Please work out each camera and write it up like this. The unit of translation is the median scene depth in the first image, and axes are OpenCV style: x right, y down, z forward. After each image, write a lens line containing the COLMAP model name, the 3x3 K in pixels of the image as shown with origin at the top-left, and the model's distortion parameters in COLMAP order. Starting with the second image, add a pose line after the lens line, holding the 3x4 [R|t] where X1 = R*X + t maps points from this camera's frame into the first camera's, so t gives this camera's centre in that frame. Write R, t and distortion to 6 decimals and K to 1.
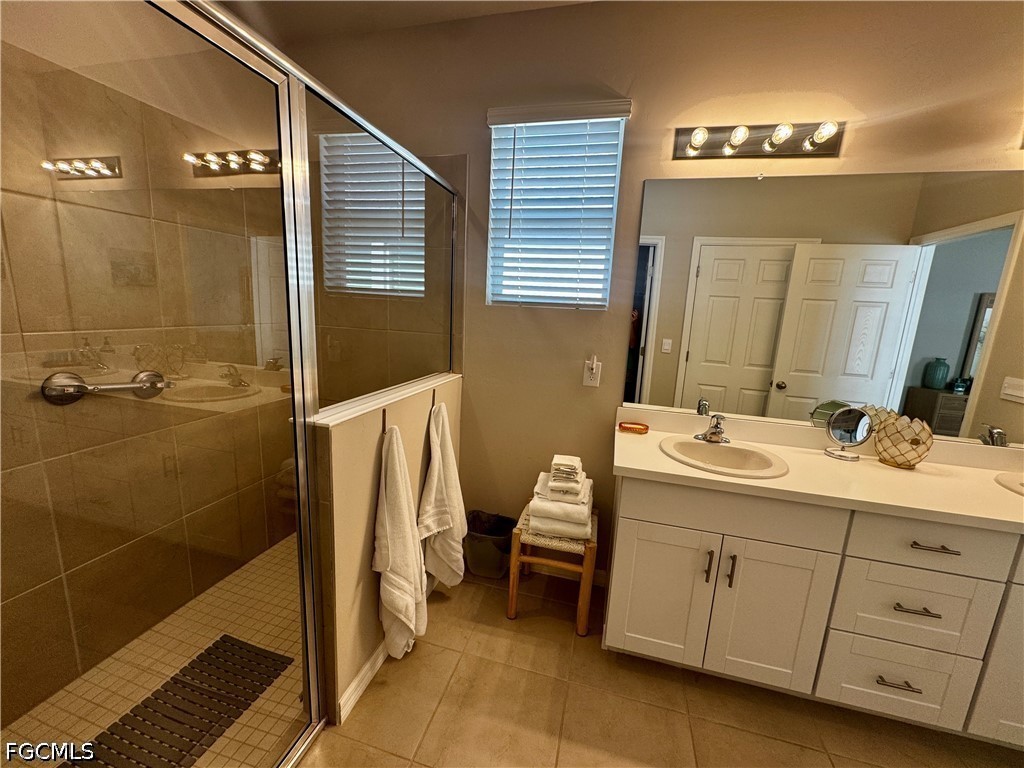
lens RADIAL K [[410.0, 0, 512.5], [0, 410.0, 381.5], [0, 0, 1]] dist [-0.003674, -0.000341]
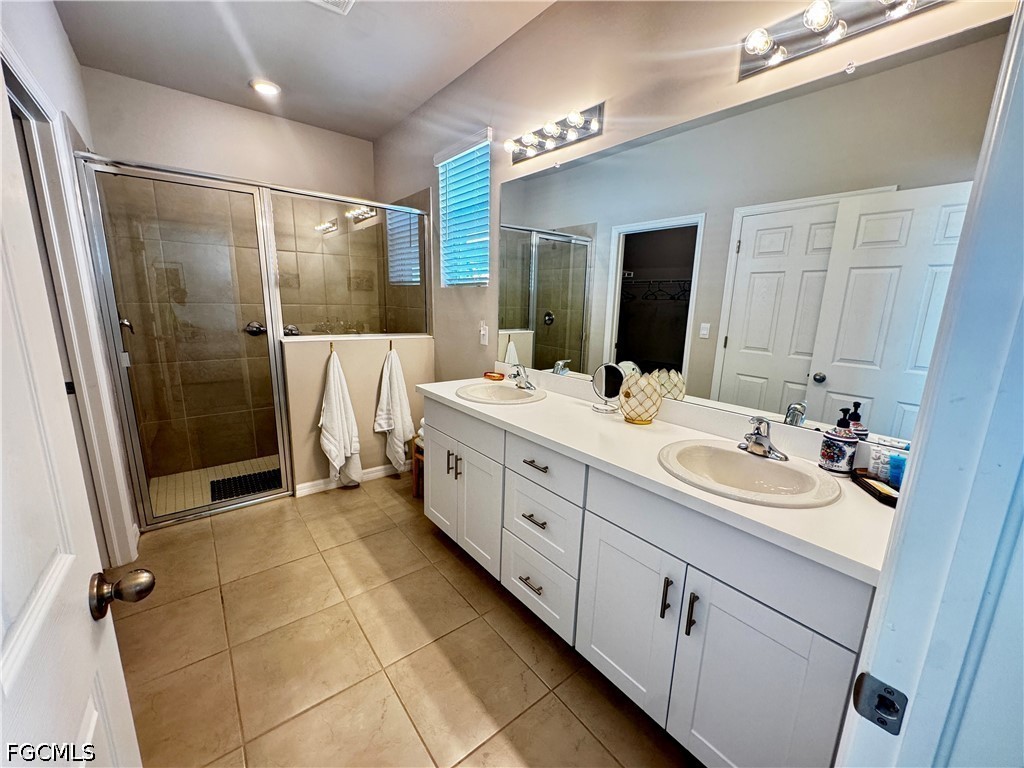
lens RADIAL K [[410.0, 0, 513.2], [0, 410.0, 387.2], [0, 0, 1]] dist [-0.003674, -0.000341]
pose [[0.801086, 0.093992, -0.591123, 1.013638], [-0.094450, 0.995071, 0.030224, 0.093139], [0.591050, 0.031620, 0.806015, -0.003626]]
